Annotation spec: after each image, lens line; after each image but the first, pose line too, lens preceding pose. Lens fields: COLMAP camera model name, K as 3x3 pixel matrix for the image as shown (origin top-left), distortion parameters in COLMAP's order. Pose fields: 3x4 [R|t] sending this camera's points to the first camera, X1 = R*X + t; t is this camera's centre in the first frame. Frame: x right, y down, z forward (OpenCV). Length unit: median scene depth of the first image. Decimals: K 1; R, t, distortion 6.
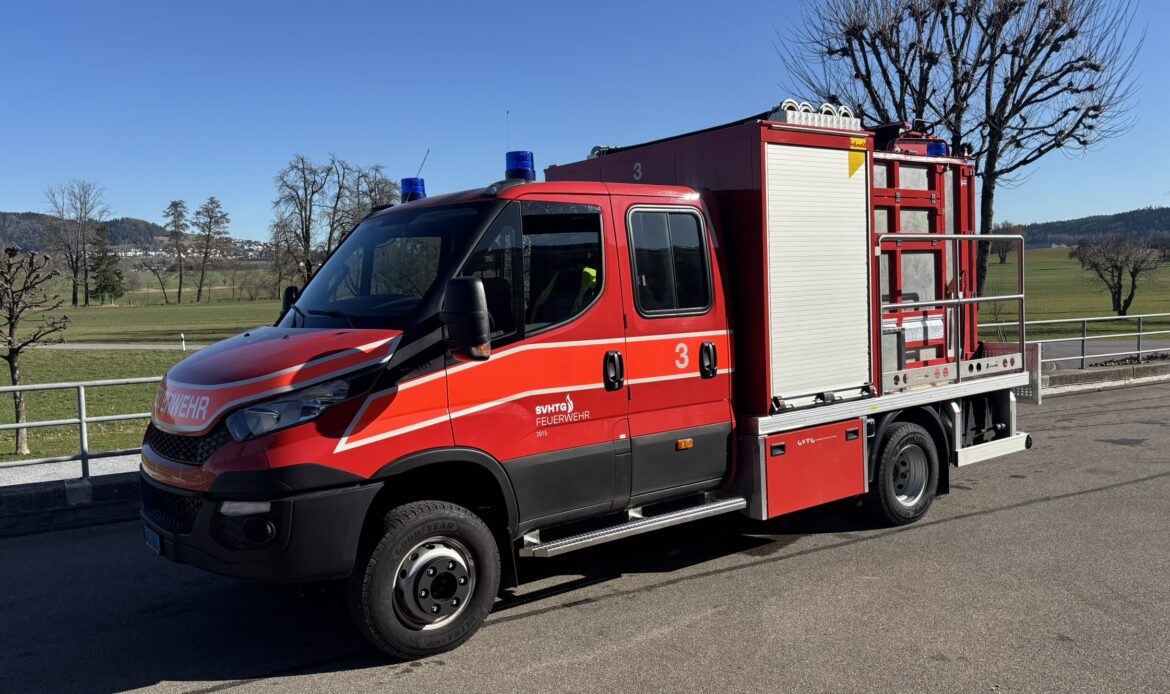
lens RADIAL K [[931.0, 0, 585.1], [0, 931.0, 349.5], [0, 0, 1]] dist [0.030299, -0.008108]
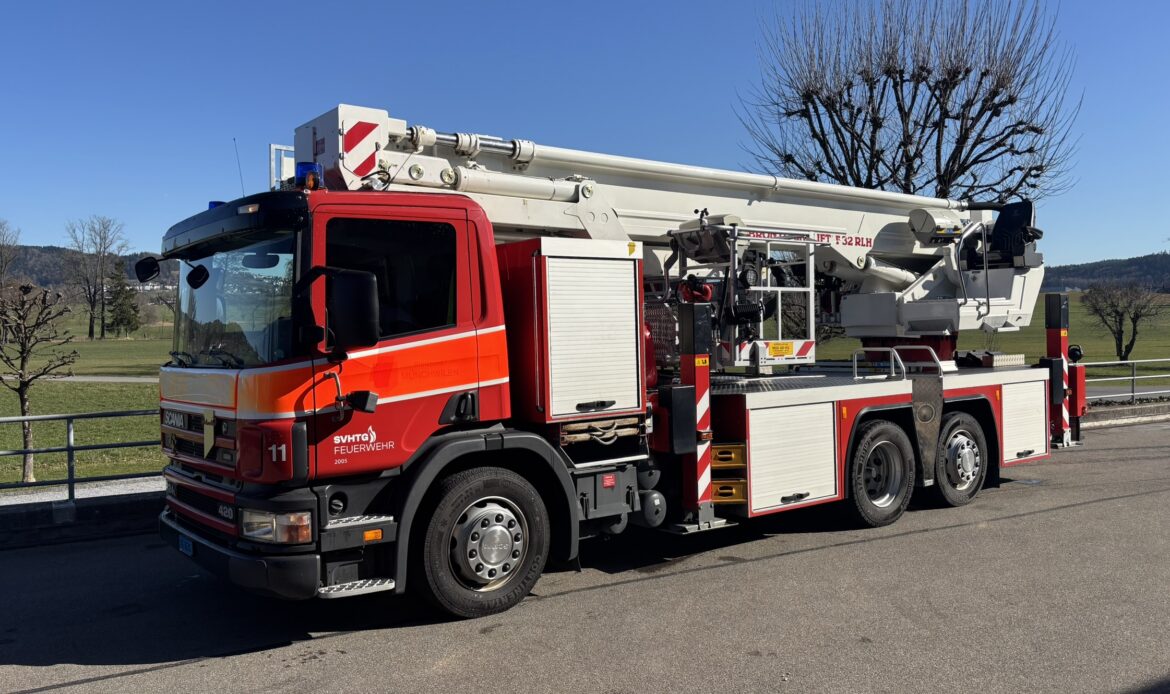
lens RADIAL K [[931.0, 0, 580.4], [0, 931.0, 345.2], [0, 0, 1]] dist [0.030299, -0.008108]
pose [[0.999781, 0.011575, -0.017410, 0.044004], [-0.012350, 0.998907, -0.045088, -0.002375], [0.016869, 0.045293, 0.998831, -0.056518]]
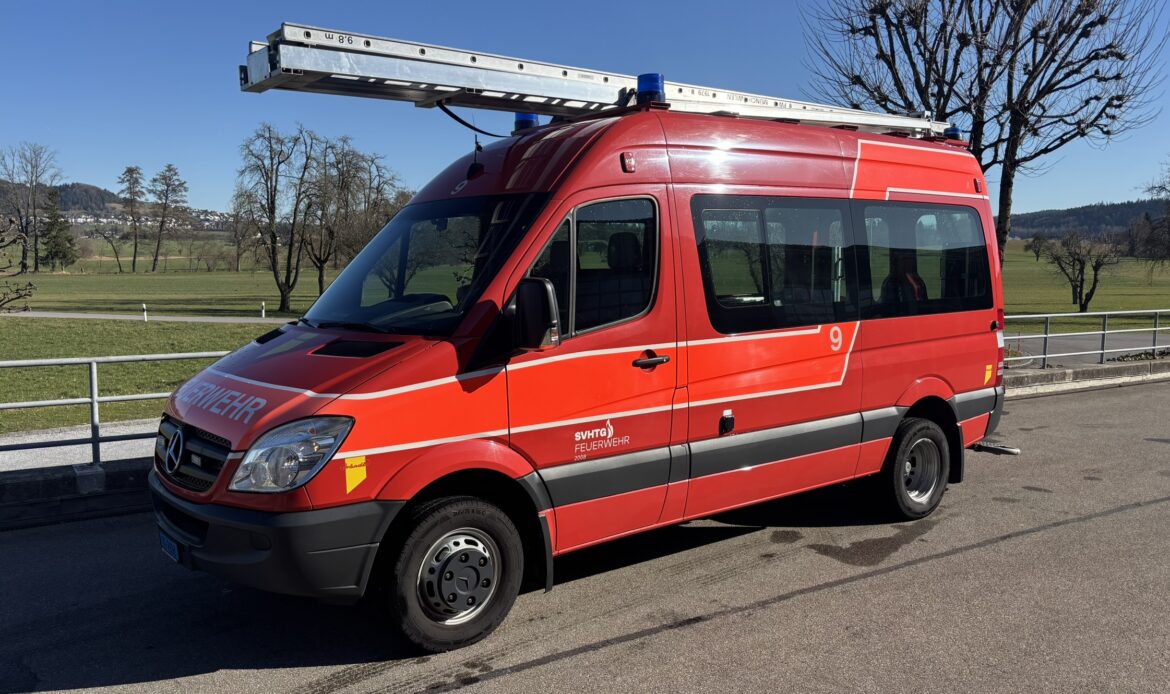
lens RADIAL K [[931.0, 0, 582.7], [0, 931.0, 344.8], [0, 0, 1]] dist [0.030299, -0.008108]
pose [[0.998899, 0.022894, 0.040951, -0.047694], [-0.023552, 0.999600, 0.015661, -0.001341], [-0.040577, -0.016609, 0.999038, 0.036114]]
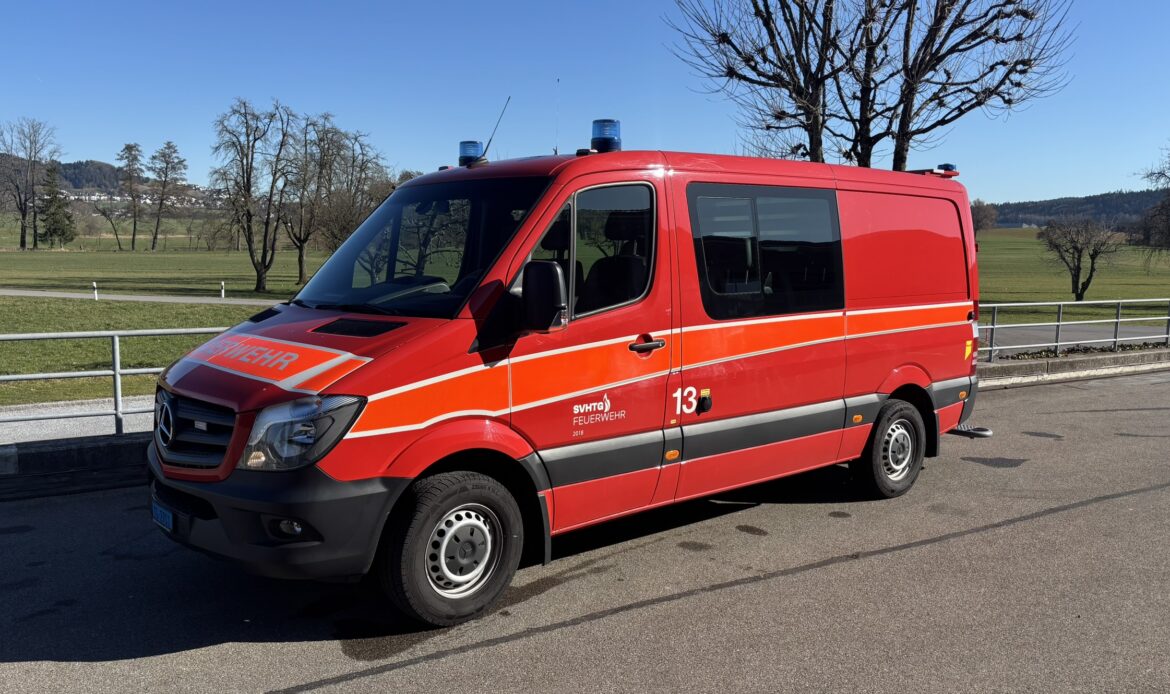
lens RADIAL K [[931.0, 0, 584.7], [0, 931.0, 349.9], [0, 0, 1]] dist [0.030299, -0.008108]
pose [[0.998970, 0.033999, 0.030045, 0.112724], [-0.035167, 0.998611, 0.039240, -0.010080], [-0.028669, -0.040256, 0.998778, 0.125698]]
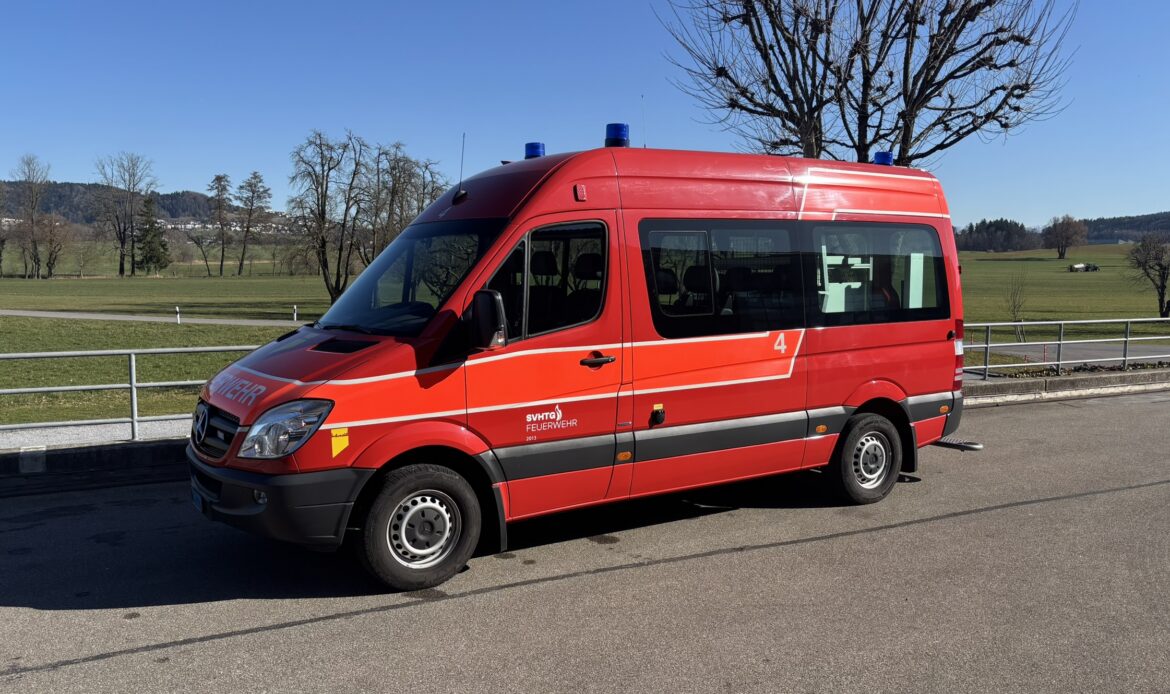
lens RADIAL K [[931.0, 0, 578.4], [0, 931.0, 351.3], [0, 0, 1]] dist [0.030299, -0.008108]
pose [[0.997819, 0.033142, -0.057091, 0.173689], [-0.032017, 0.999277, 0.020523, -0.011101], [0.057730, -0.018651, 0.998158, 0.081052]]
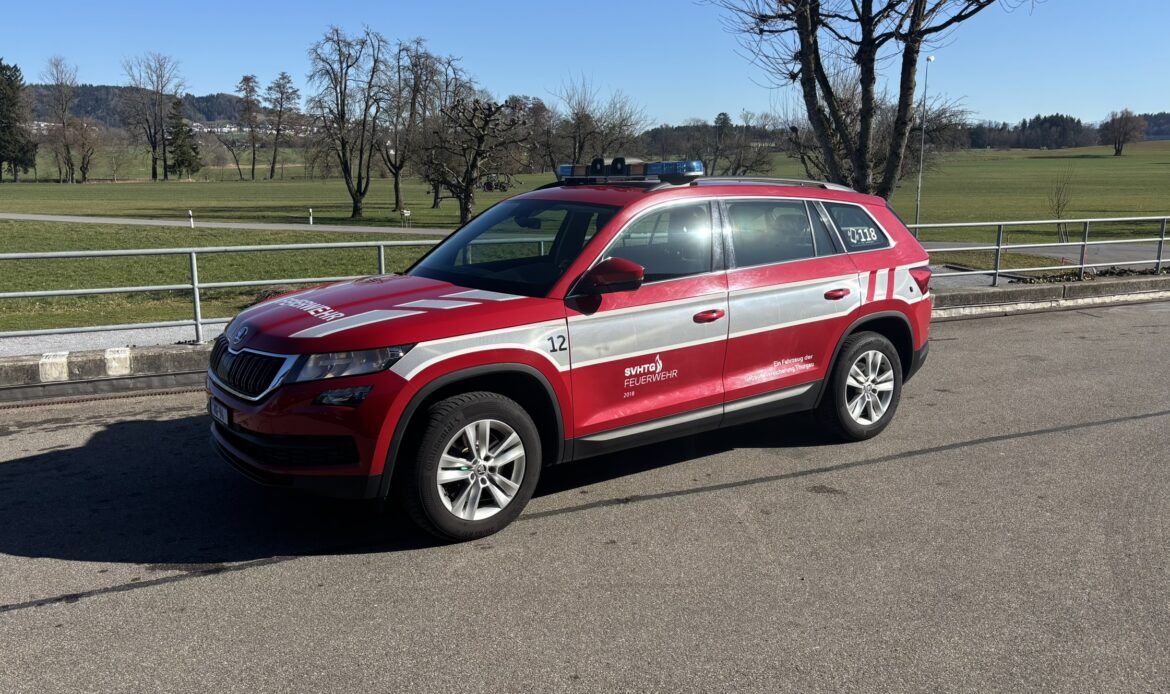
lens RADIAL K [[931.0, 0, 582.3], [0, 931.0, 346.4], [0, 0, 1]] dist [0.030299, -0.008108]
pose [[0.995148, 0.038884, -0.090385, 0.228915], [-0.027960, 0.992484, 0.119134, -0.011904], [0.094338, -0.116029, 0.988756, 0.158345]]
